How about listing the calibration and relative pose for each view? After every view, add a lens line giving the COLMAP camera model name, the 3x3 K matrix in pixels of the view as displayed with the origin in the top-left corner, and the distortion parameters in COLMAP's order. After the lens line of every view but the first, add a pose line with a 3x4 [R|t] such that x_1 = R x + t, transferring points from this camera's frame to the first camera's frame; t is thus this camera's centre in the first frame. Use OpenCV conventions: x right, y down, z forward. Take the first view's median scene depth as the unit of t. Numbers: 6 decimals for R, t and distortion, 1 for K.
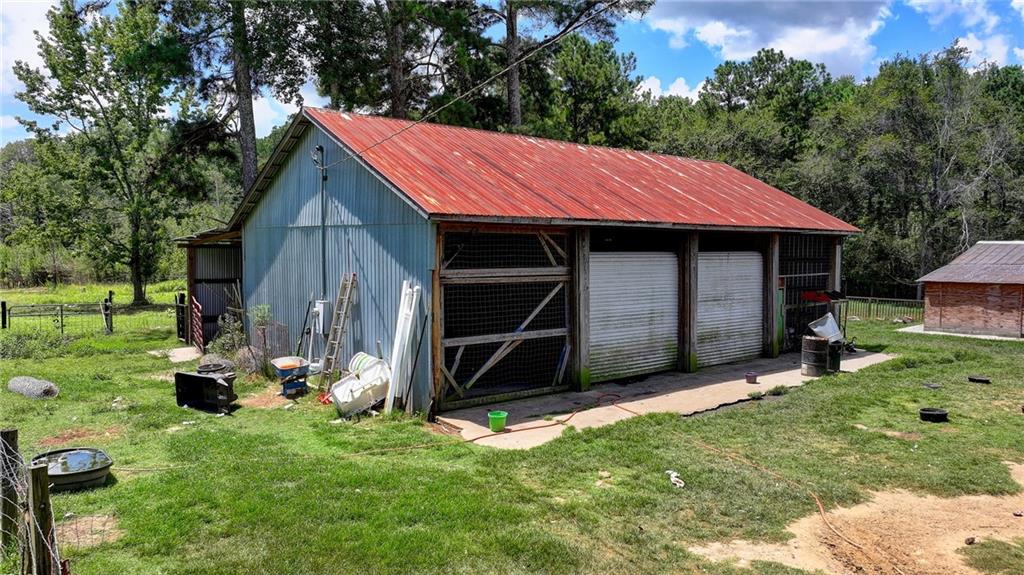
lens RADIAL K [[715.8, 0, 516.9], [0, 715.8, 282.1], [0, 0, 1]] dist [-0.004392, 0.017266]
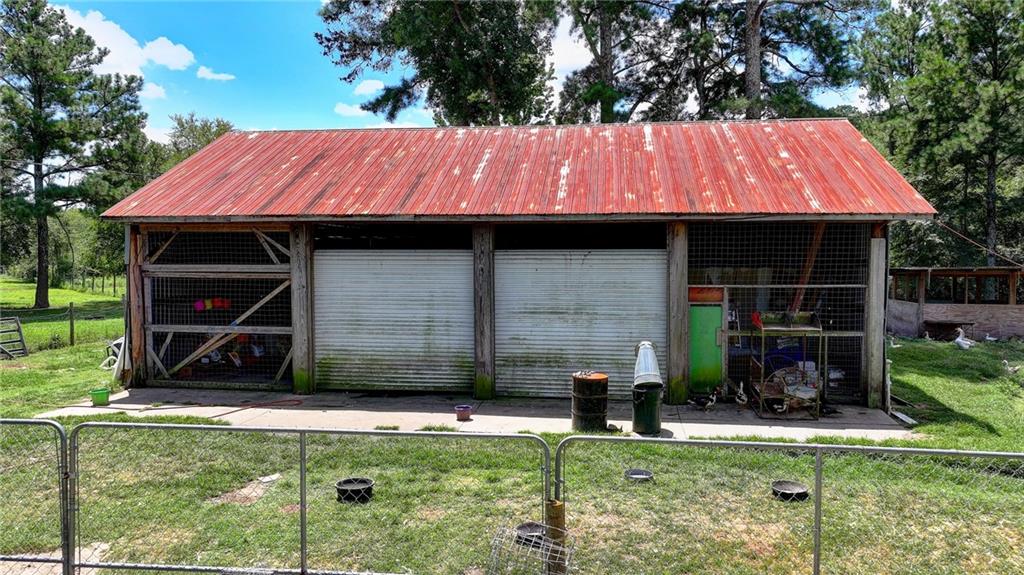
lens RADIAL K [[715.8, 0, 510.3], [0, 715.8, 284.6], [0, 0, 1]] dist [-0.004392, 0.017266]
pose [[0.683653, 0.038807, -0.728775, 0.920936], [-0.030601, 0.999231, 0.024503, -0.025216], [0.729166, 0.005549, 0.684315, 0.515054]]
